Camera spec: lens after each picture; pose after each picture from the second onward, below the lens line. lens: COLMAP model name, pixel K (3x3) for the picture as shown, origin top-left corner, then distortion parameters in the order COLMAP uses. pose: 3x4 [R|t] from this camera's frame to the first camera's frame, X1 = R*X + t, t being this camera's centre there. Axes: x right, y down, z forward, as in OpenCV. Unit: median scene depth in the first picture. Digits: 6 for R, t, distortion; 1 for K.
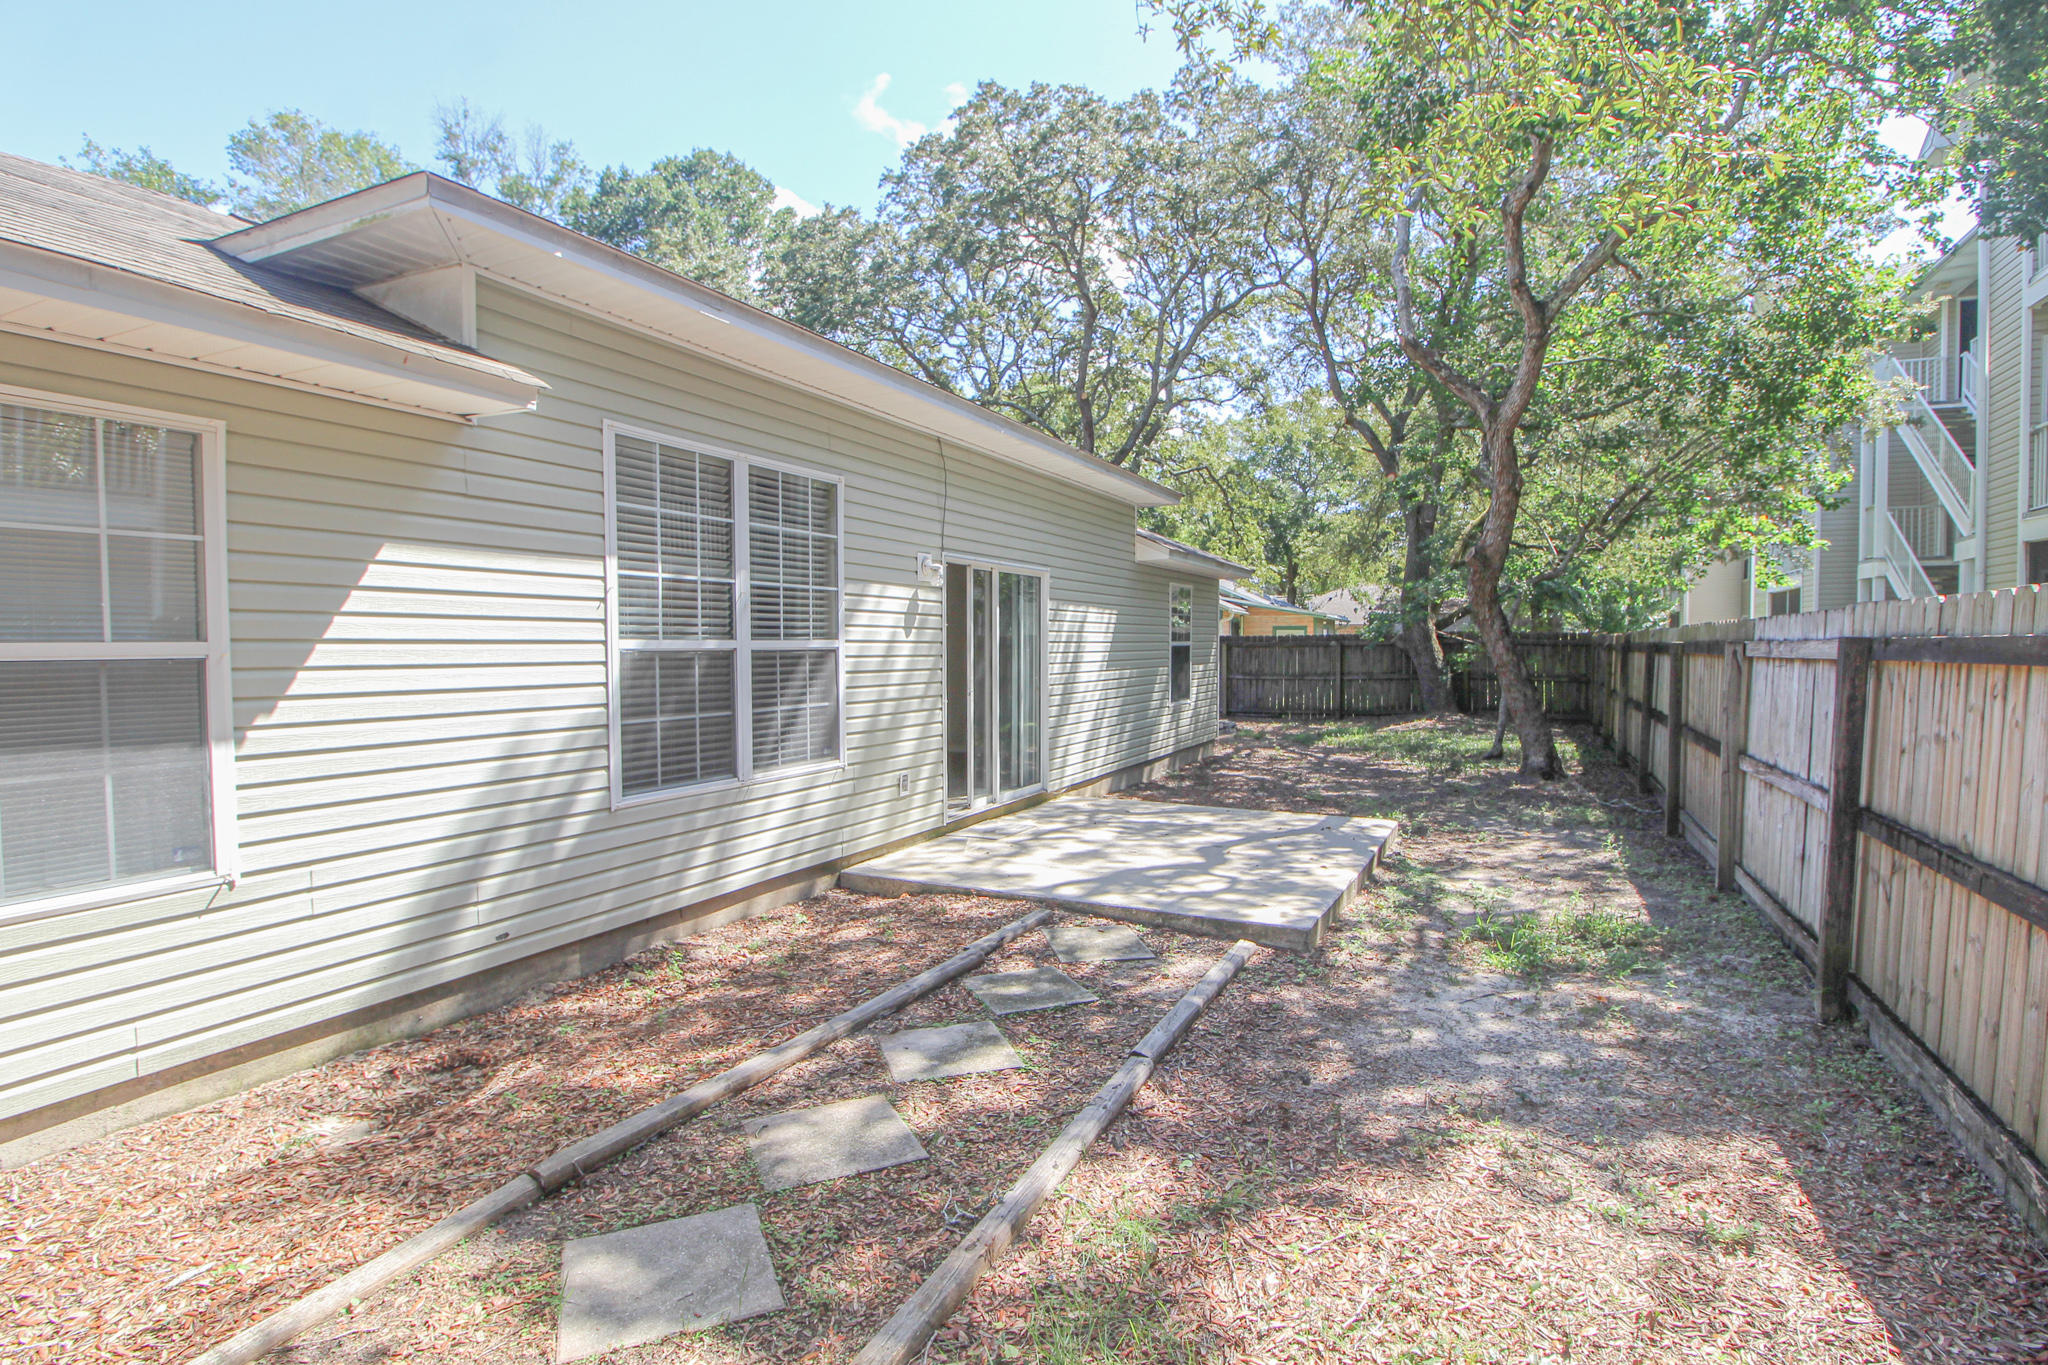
lens RADIAL K [[962.6, 0, 1038.7], [0, 962.6, 681.2], [0, 0, 1]] dist [-0.002002, -0.012614]
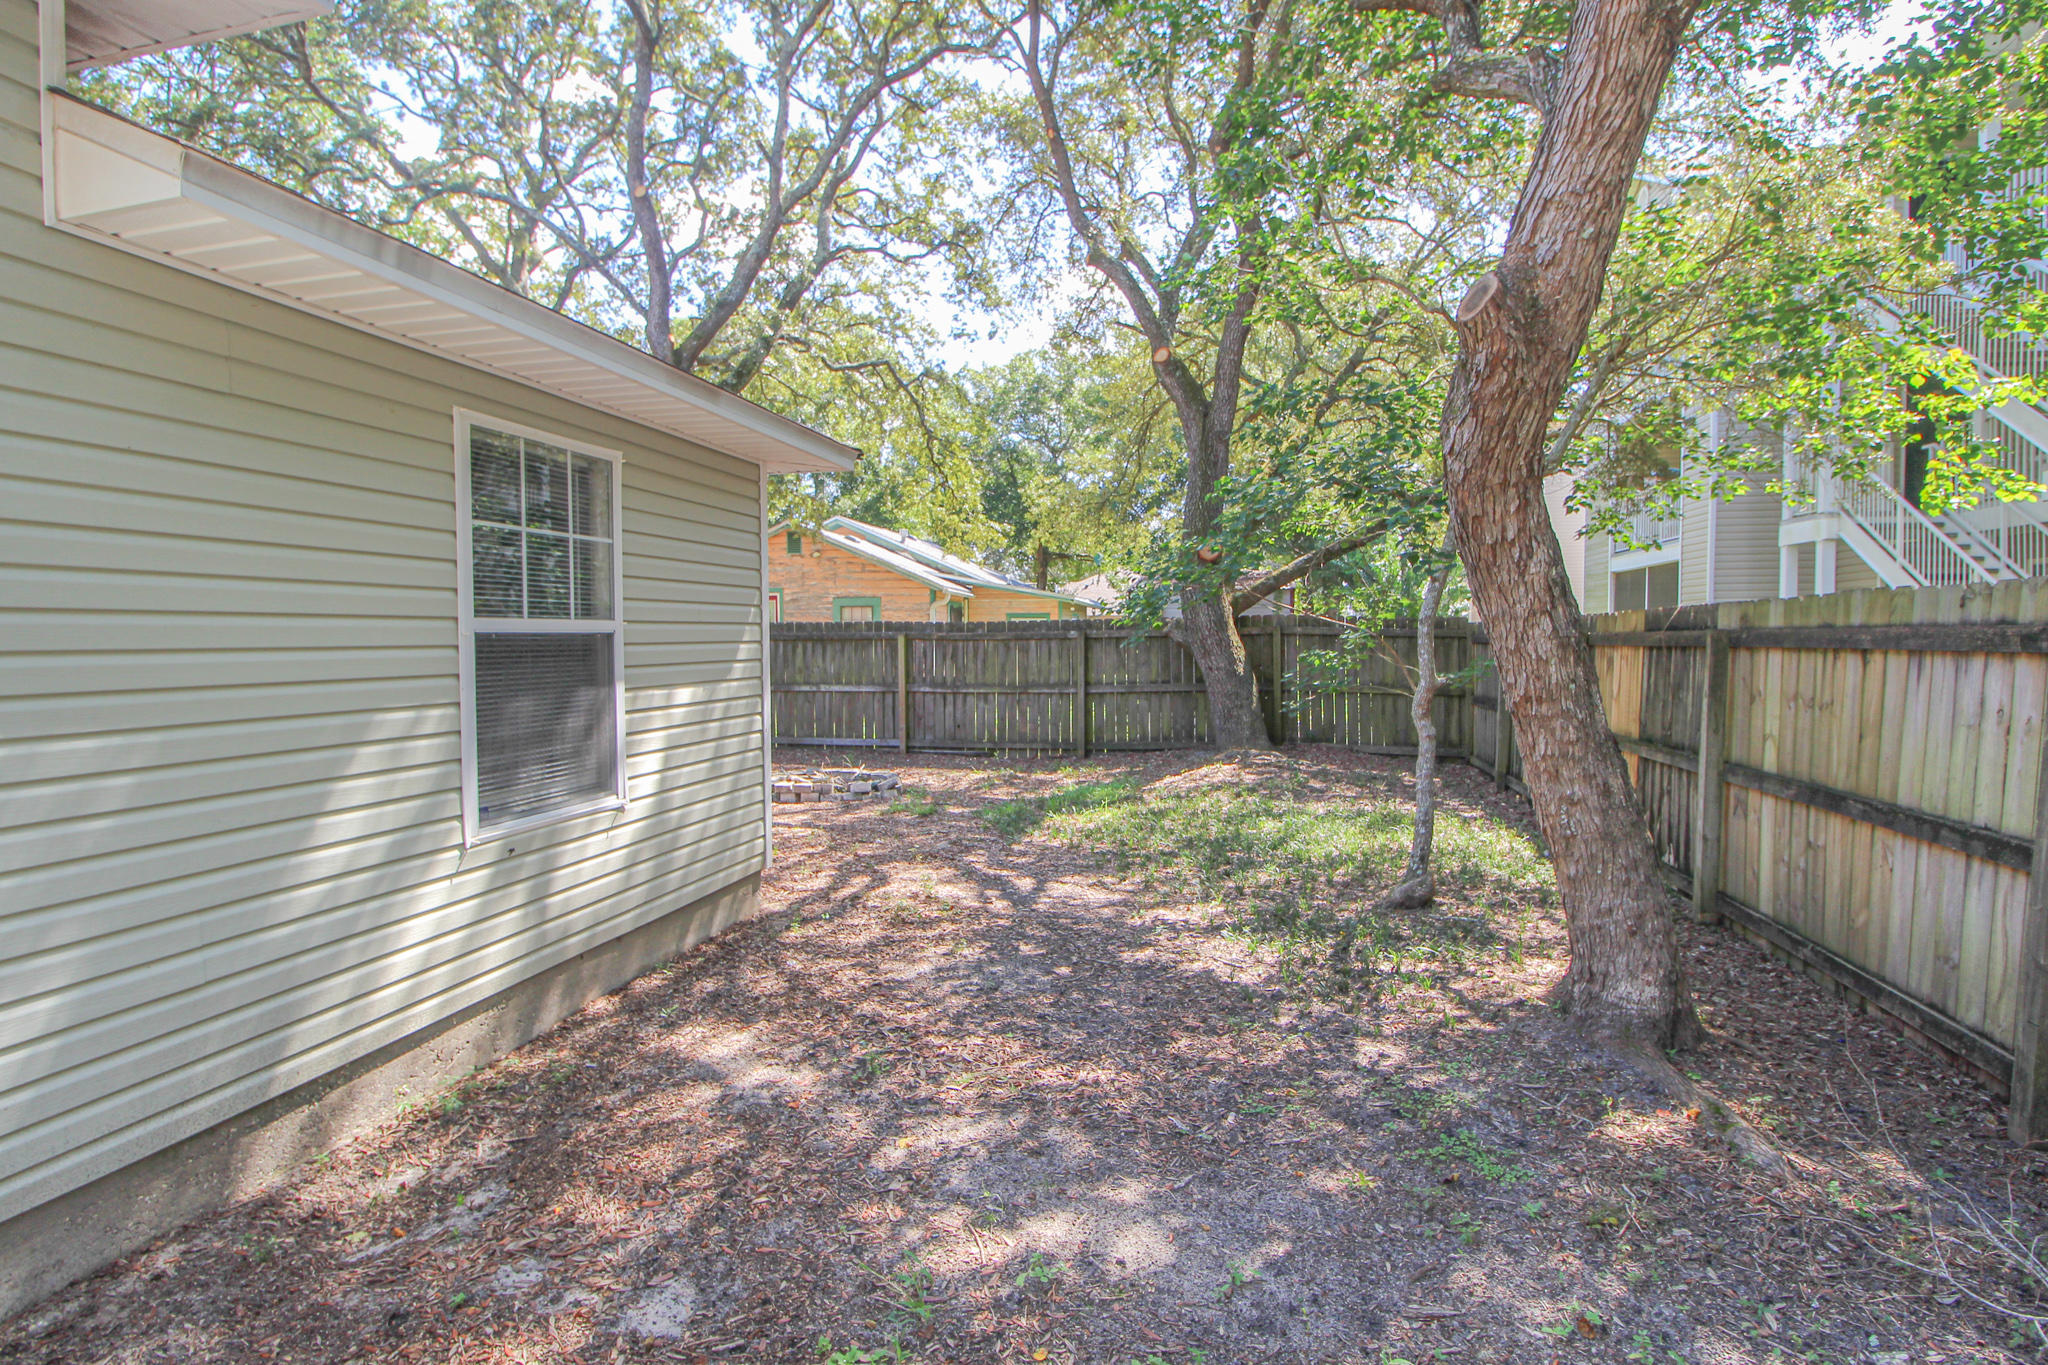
lens RADIAL K [[962.6, 0, 1038.7], [0, 962.6, 681.2], [0, 0, 1]] dist [-0.002002, -0.012614]
pose [[0.971815, -0.008992, 0.235572, 0.149121], [0.007492, 0.999946, 0.007265, -0.014775], [-0.235625, -0.005295, 0.971830, 0.435648]]
